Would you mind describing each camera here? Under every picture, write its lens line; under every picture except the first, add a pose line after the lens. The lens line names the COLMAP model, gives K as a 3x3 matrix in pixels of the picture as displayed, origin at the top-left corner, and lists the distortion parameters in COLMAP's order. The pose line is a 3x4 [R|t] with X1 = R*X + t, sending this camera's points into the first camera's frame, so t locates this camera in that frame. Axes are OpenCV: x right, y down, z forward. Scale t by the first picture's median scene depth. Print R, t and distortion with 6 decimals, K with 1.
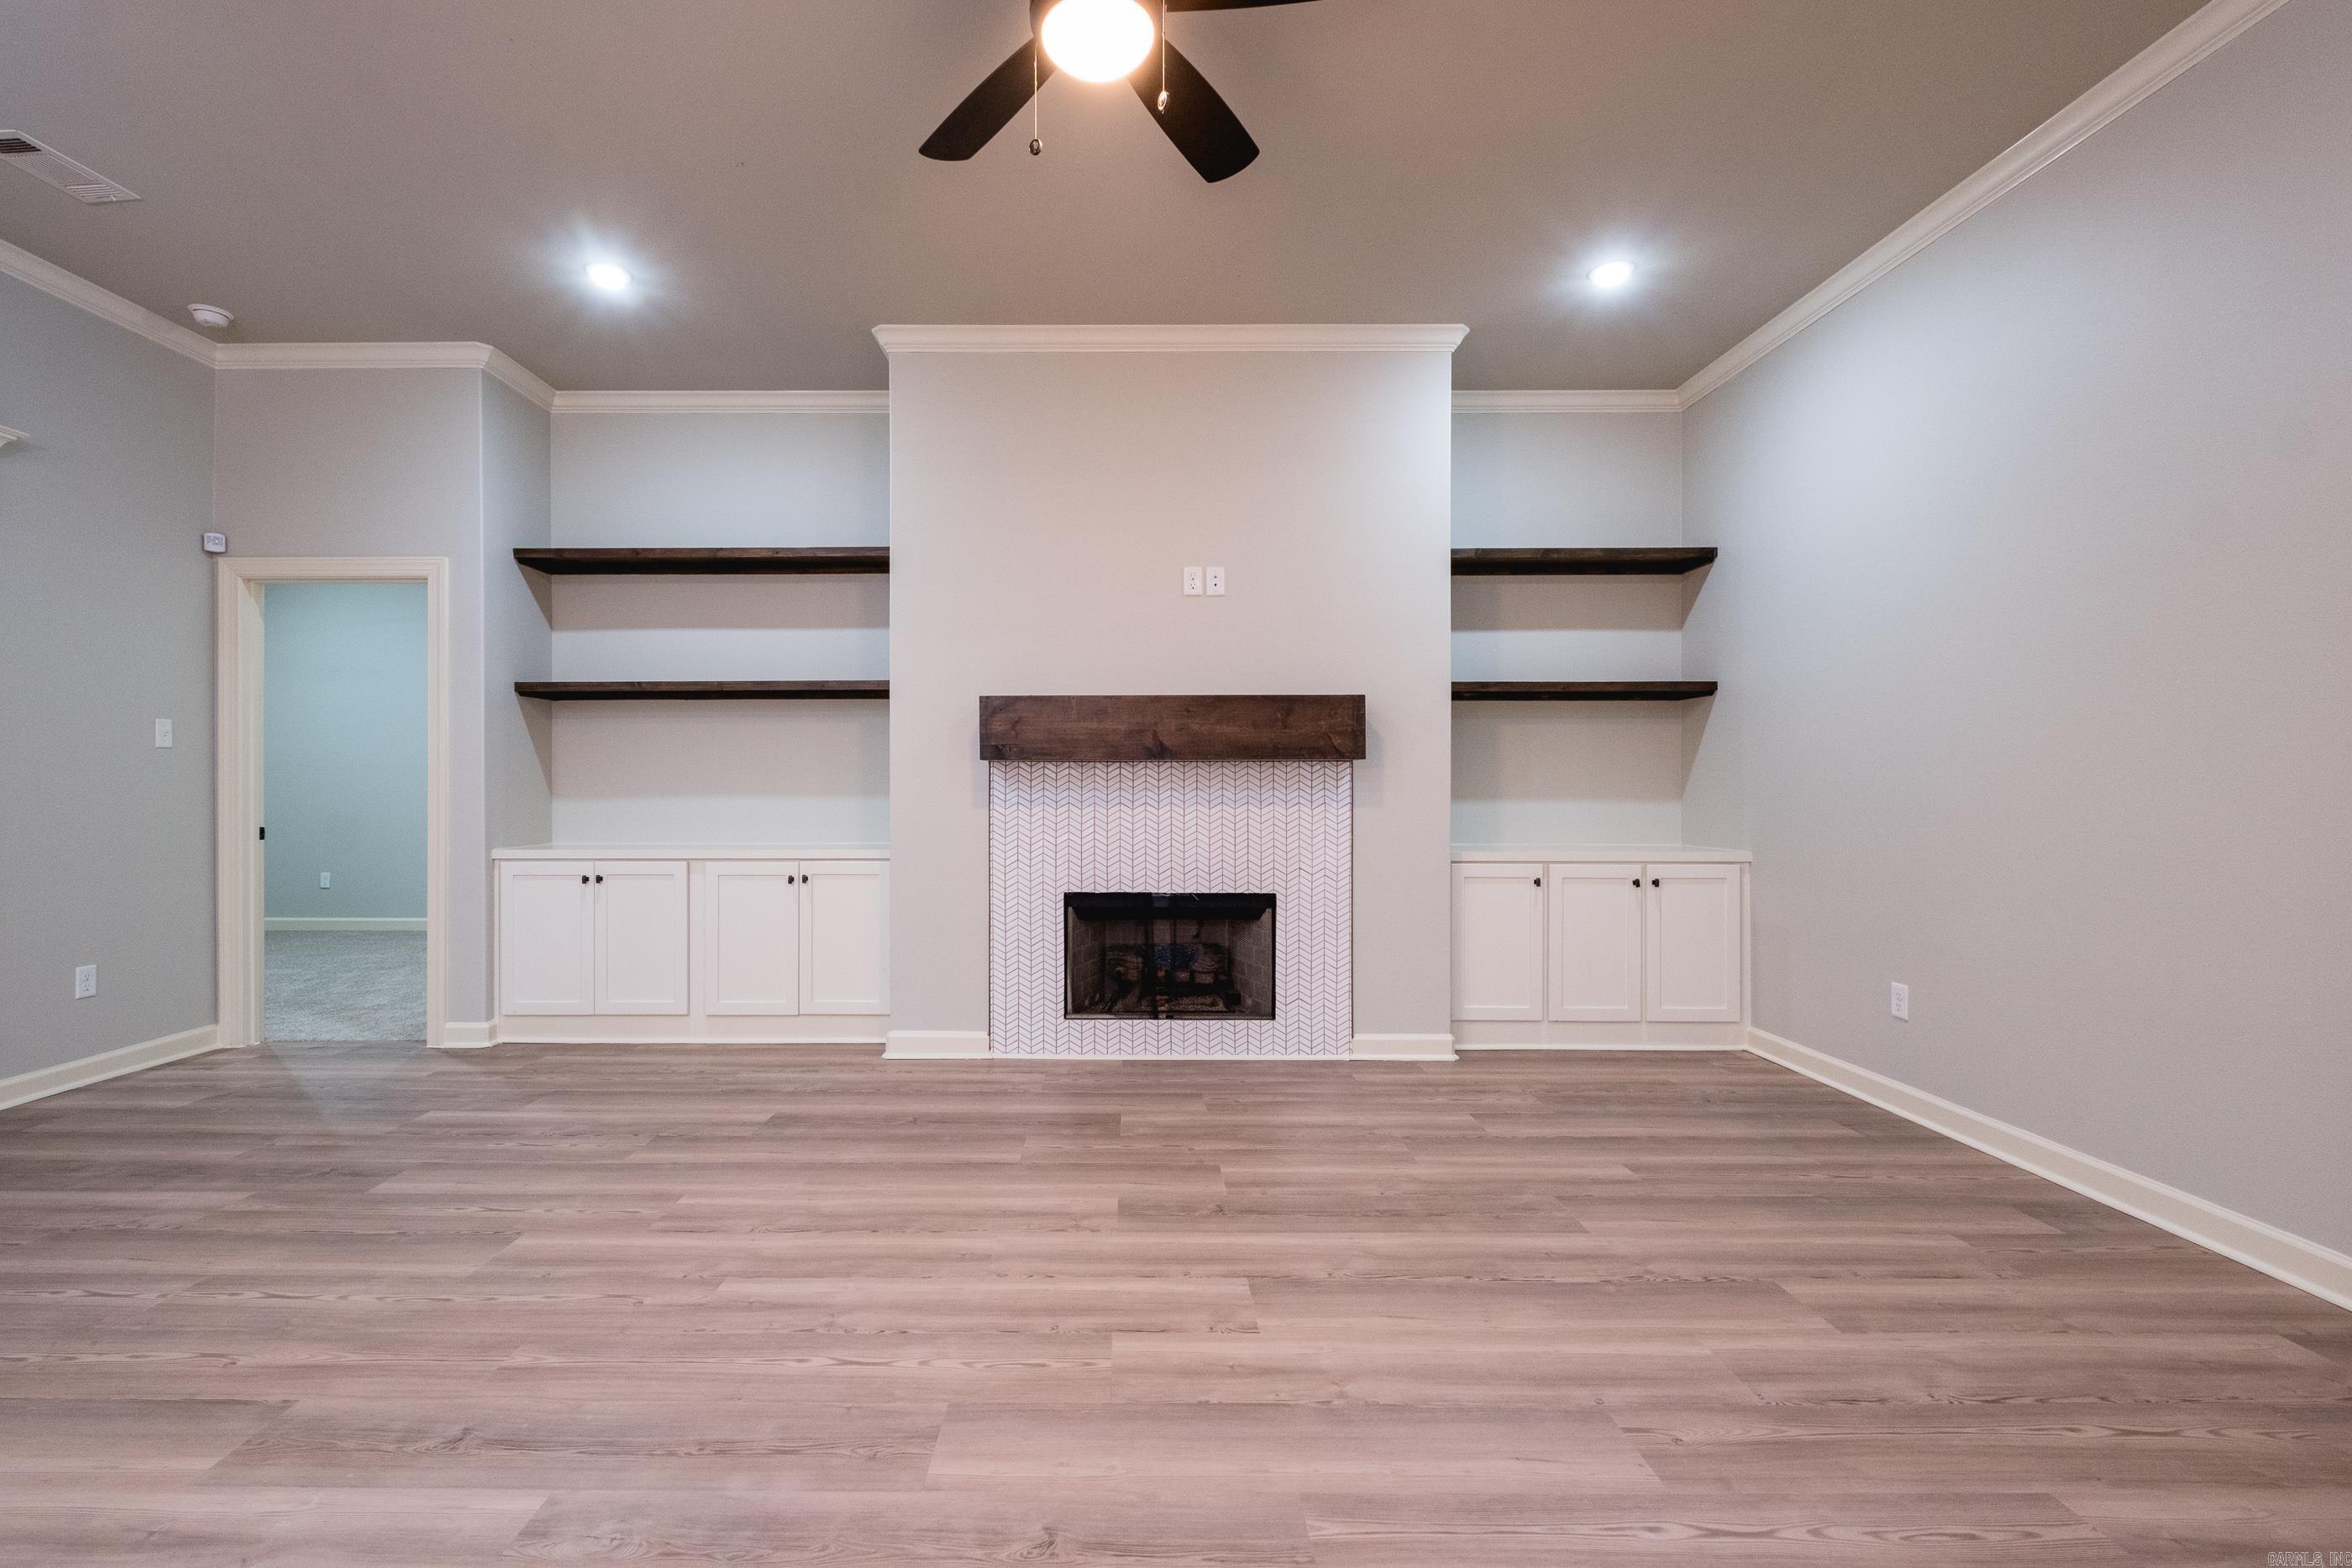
lens RADIAL K [[1018.2, 0, 1120.9], [0, 1018.2, 802.0], [0, 0, 1]] dist [0.005186, -0.004308]
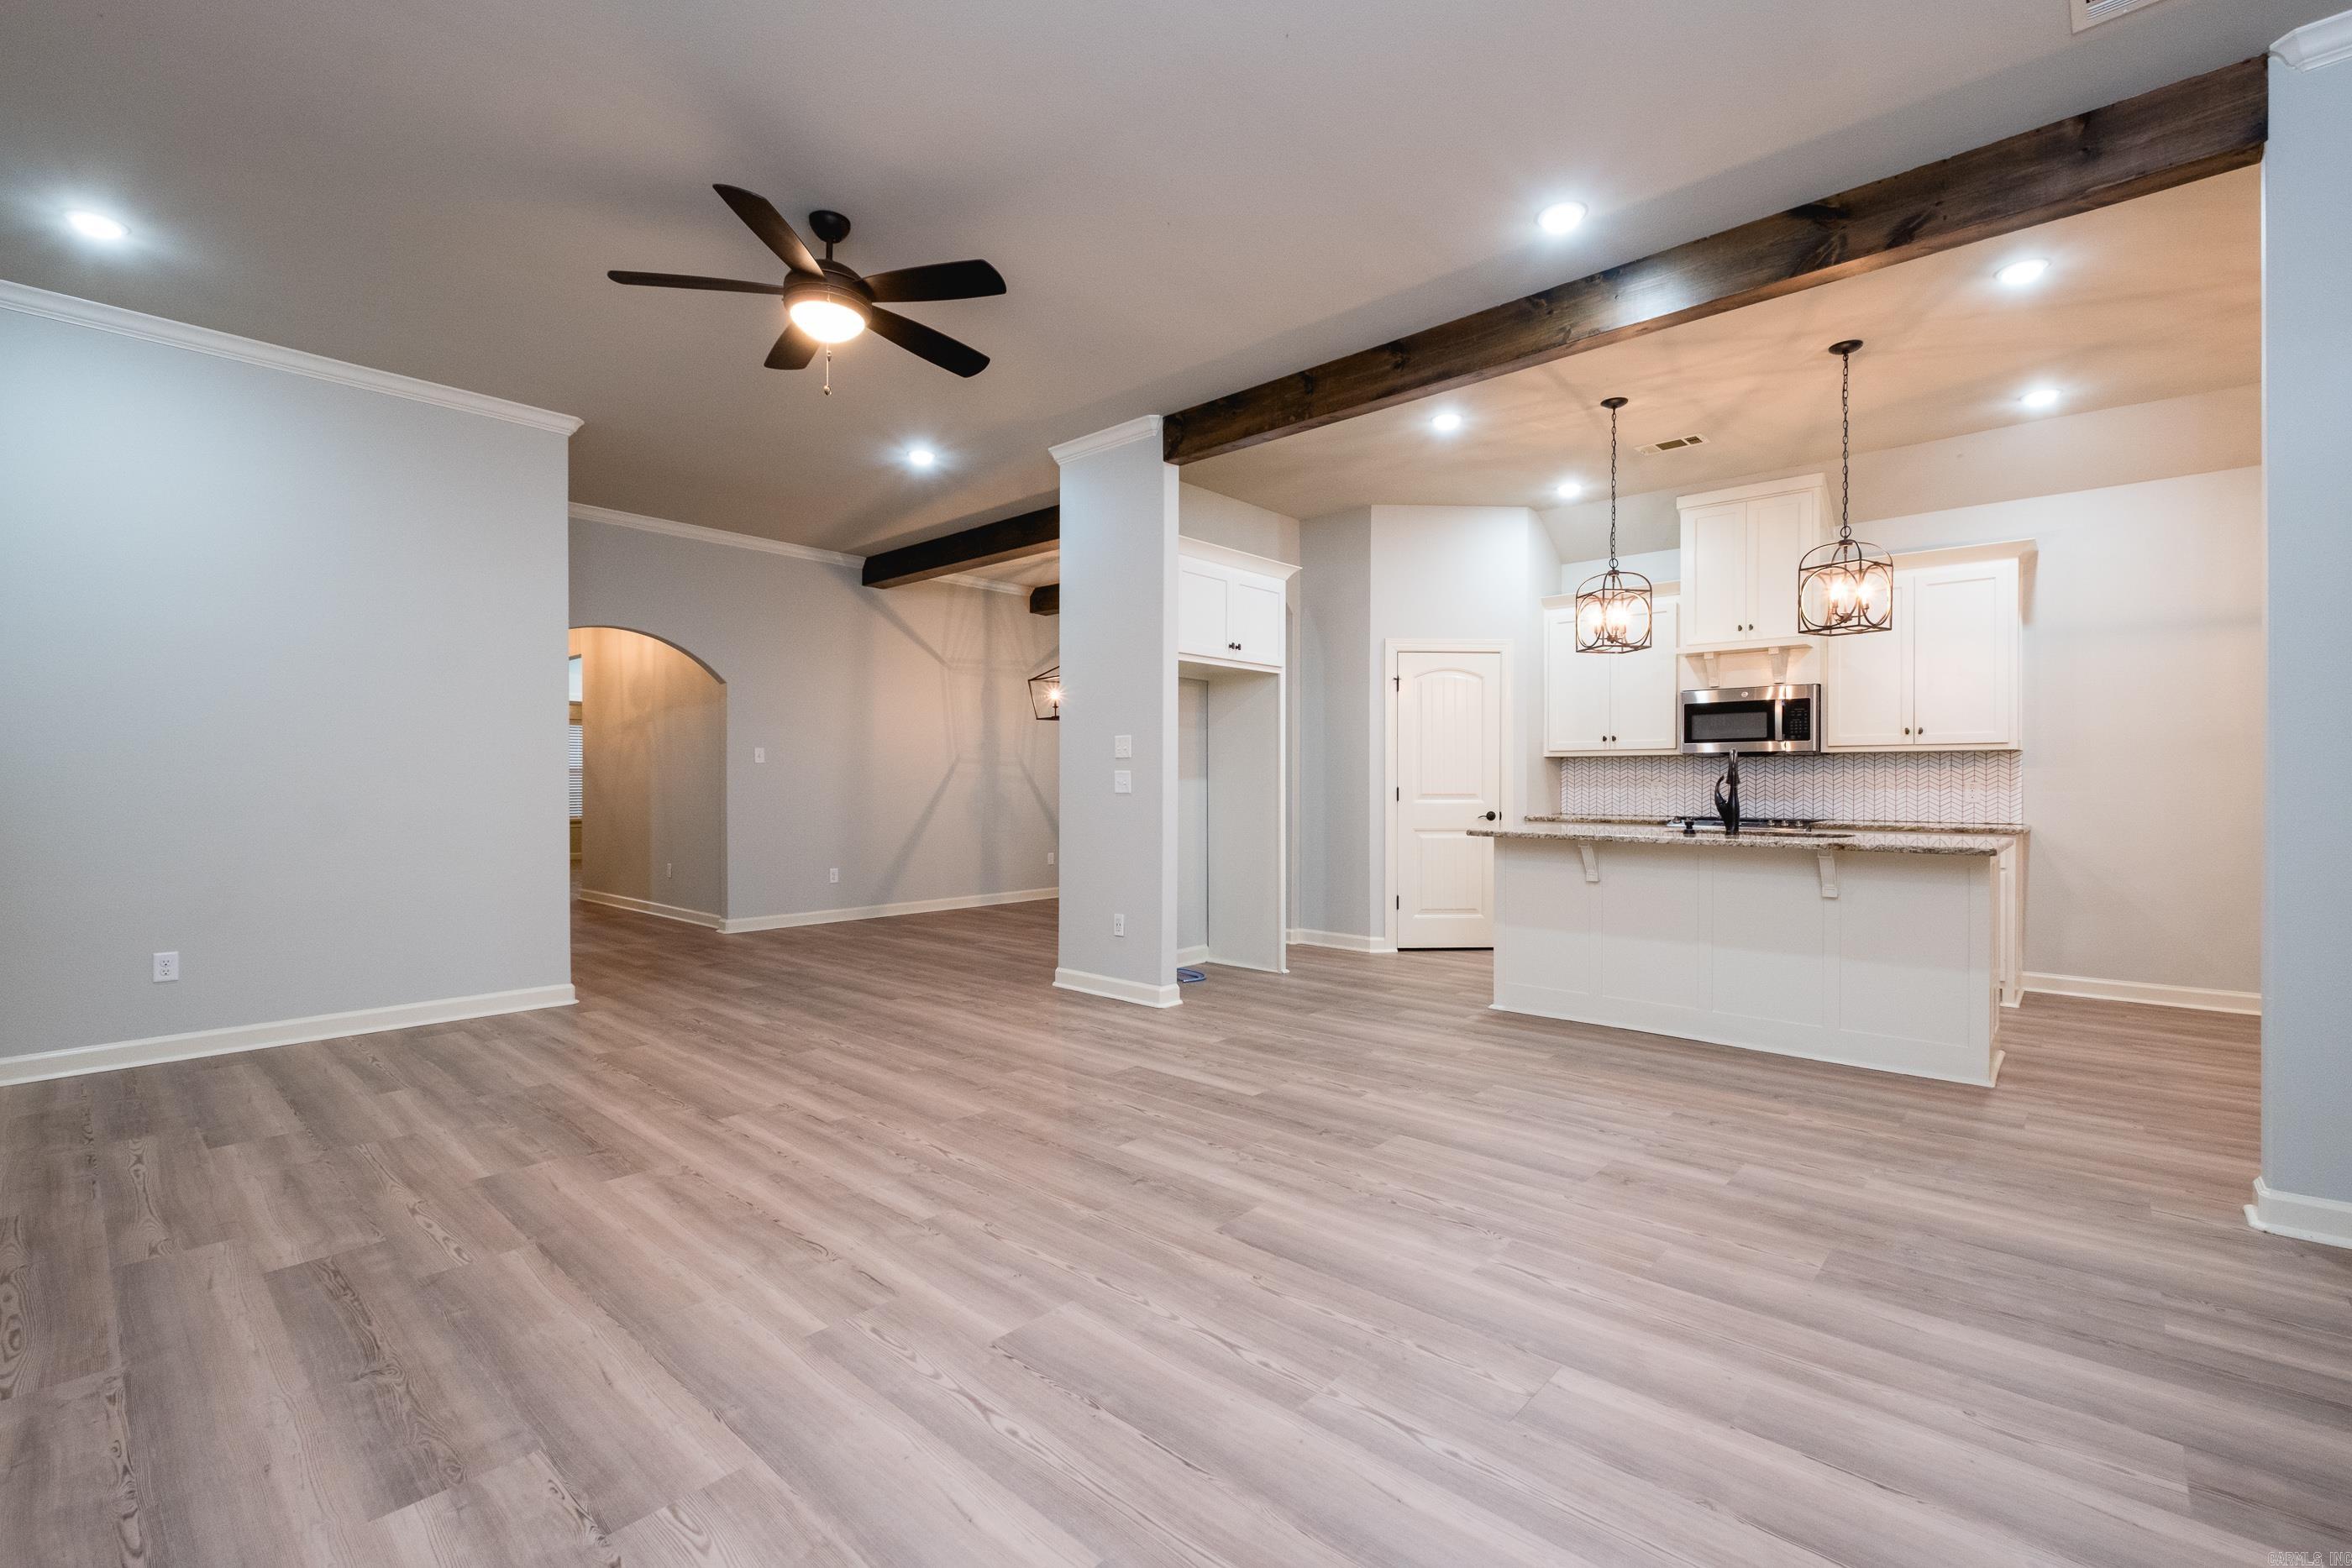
lens RADIAL K [[1018.2, 0, 1187.8], [0, 1018.2, 782.2], [0, 0, 1]] dist [0.005186, -0.004308]
pose [[-0.748892, -0.000619, 0.662692, -0.781325], [0.013205, 0.999787, 0.015856, -0.019754], [-0.662560, 0.020625, -0.748724, 0.941642]]
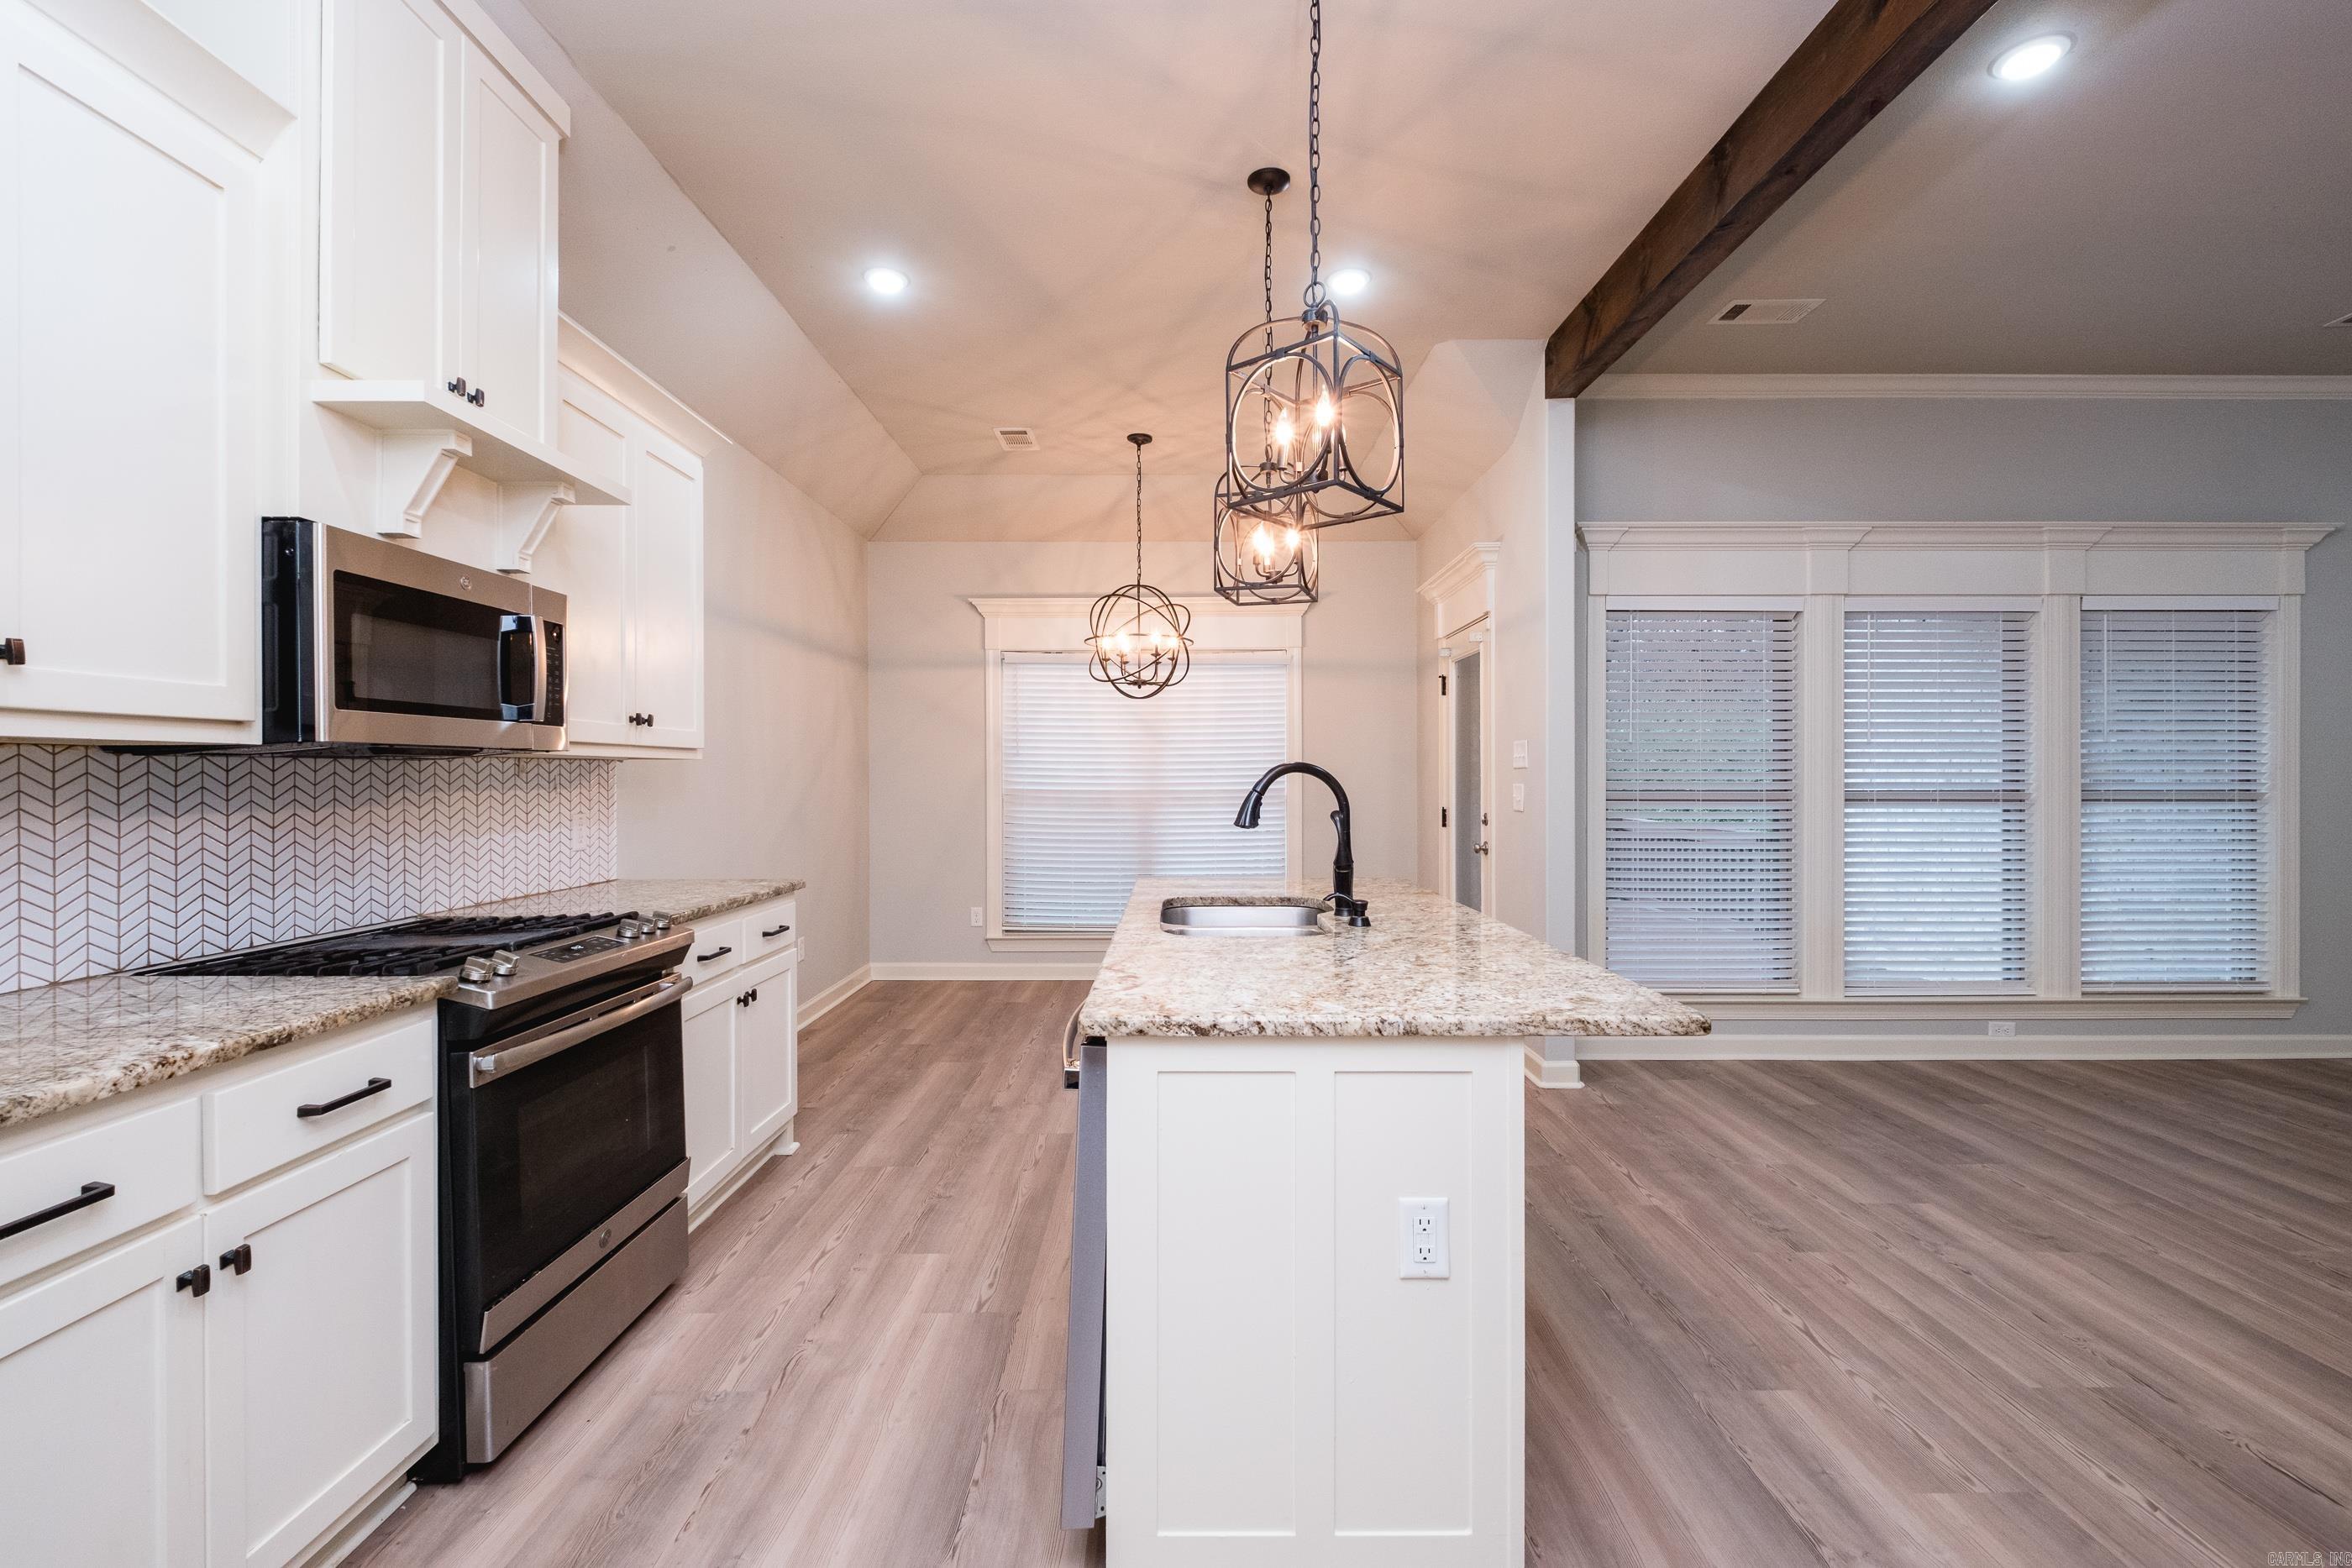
lens RADIAL K [[1018.2, 0, 1177.3], [0, 1018.2, 778.1], [0, 0, 1]] dist [0.005186, -0.004308]
pose [[0.003290, 0.002957, -0.999990, 0.134664], [-0.017333, 0.999846, 0.002899, -0.021554], [0.999844, 0.017323, 0.003341, -0.373835]]
